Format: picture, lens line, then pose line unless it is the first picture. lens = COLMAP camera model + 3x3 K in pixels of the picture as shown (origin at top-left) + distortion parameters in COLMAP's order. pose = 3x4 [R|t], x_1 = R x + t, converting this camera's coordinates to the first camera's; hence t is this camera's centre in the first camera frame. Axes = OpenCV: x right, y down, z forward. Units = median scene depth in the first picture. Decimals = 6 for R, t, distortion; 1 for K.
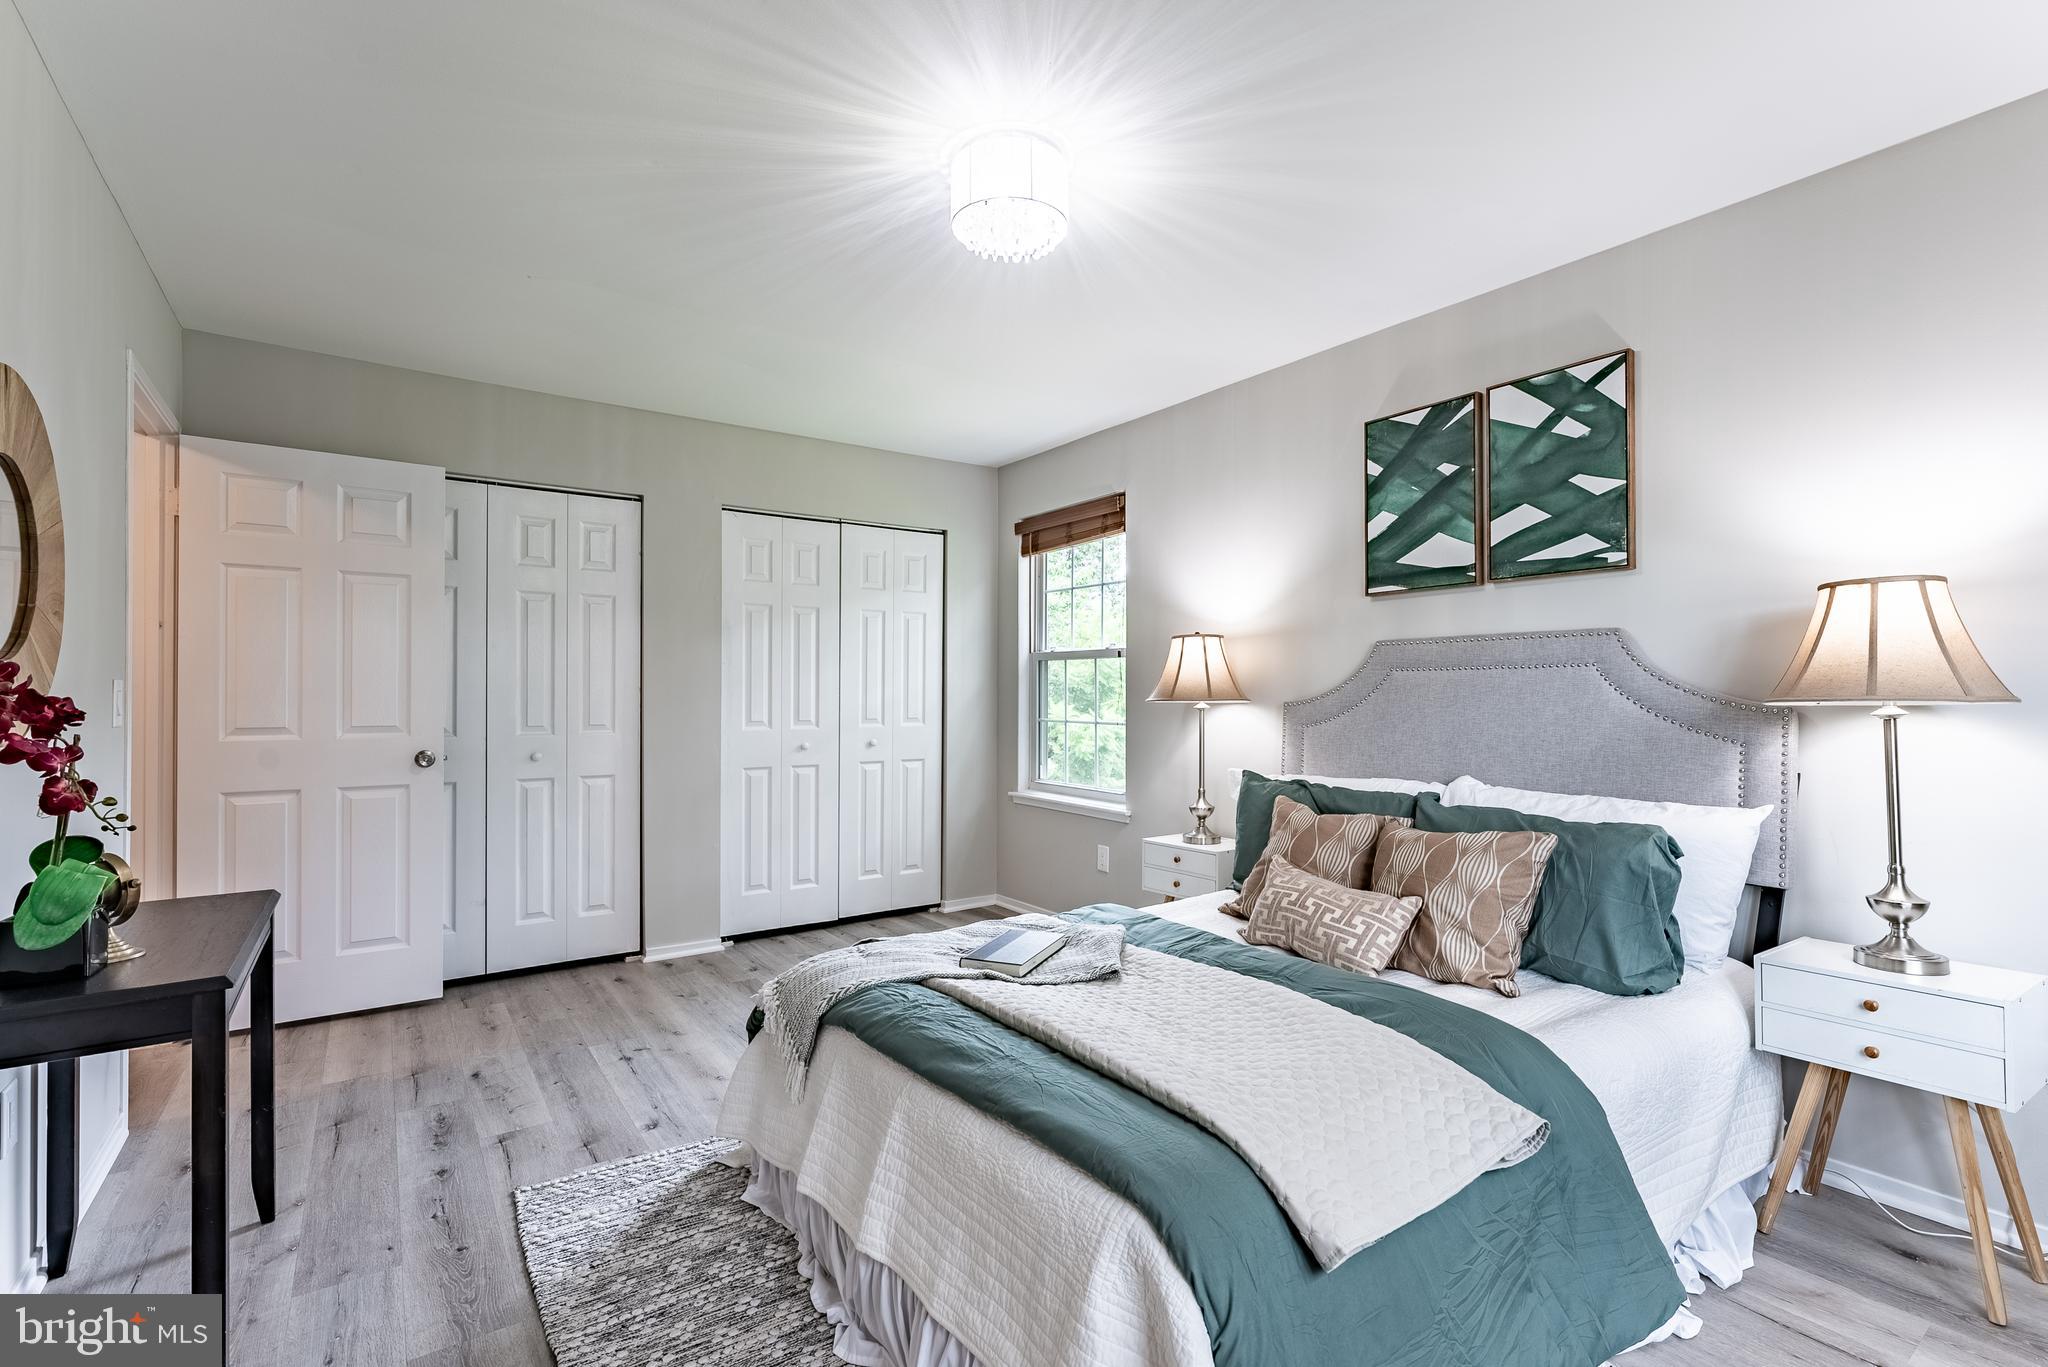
lens RADIAL K [[947.5, 0, 993.3], [0, 947.5, 694.3], [0, 0, 1]] dist [-0.000498, -0.000018]
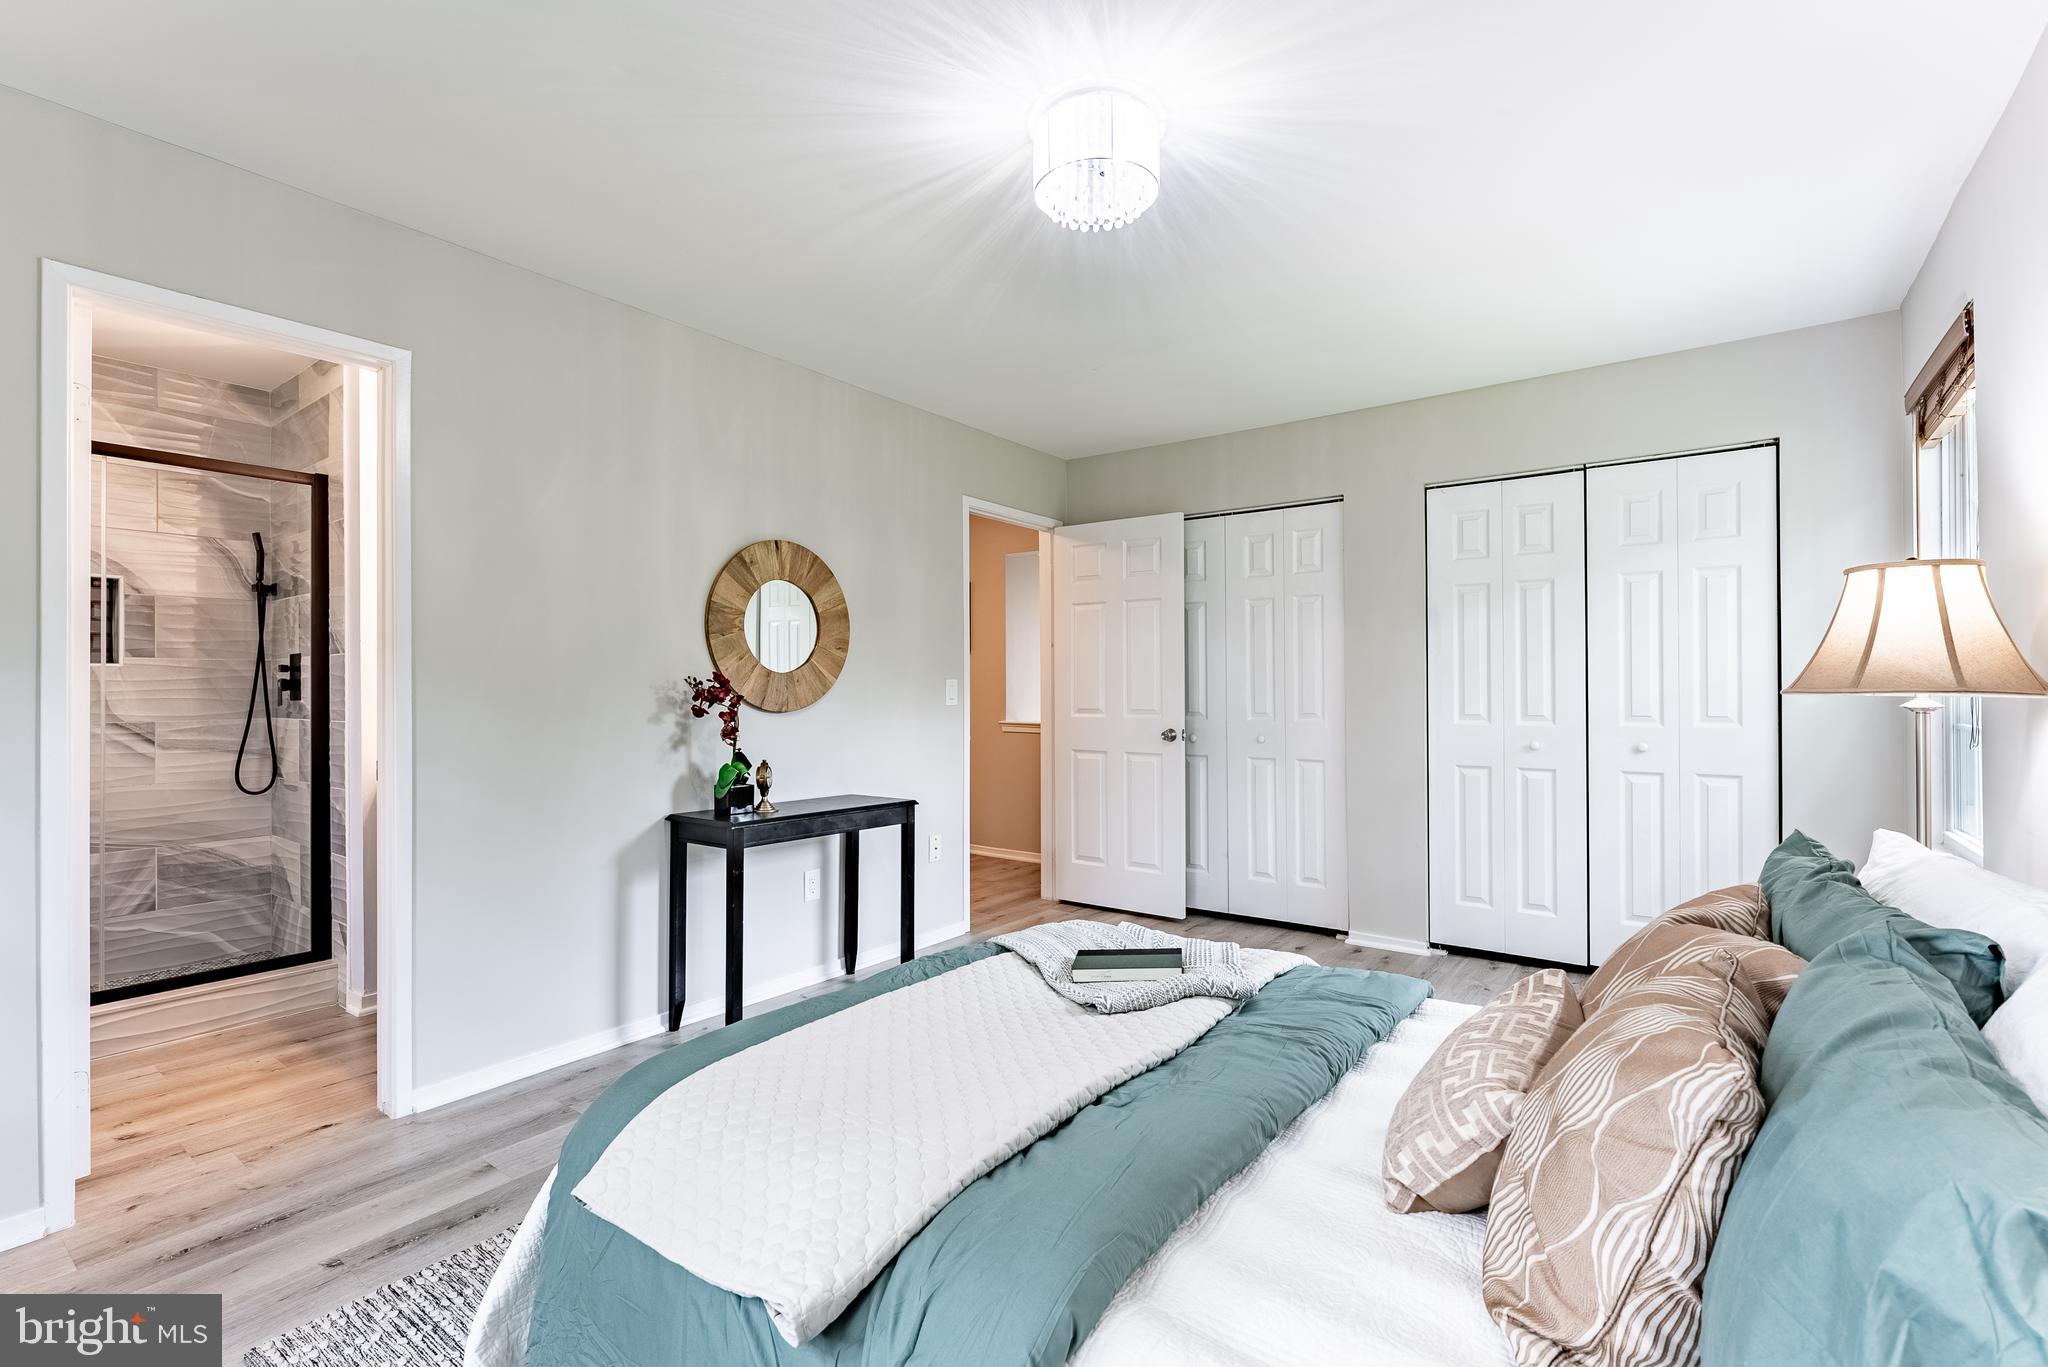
lens RADIAL K [[913.5, 0, 1013.3], [0, 913.5, 678.5], [0, 0, 1]] dist [-0.000096, 0.000053]
pose [[0.312611, -0.009596, -0.949833, 0.467954], [0.007707, 0.999942, -0.007566, -0.002697], [0.949850, -0.004955, 0.312667, 0.336414]]
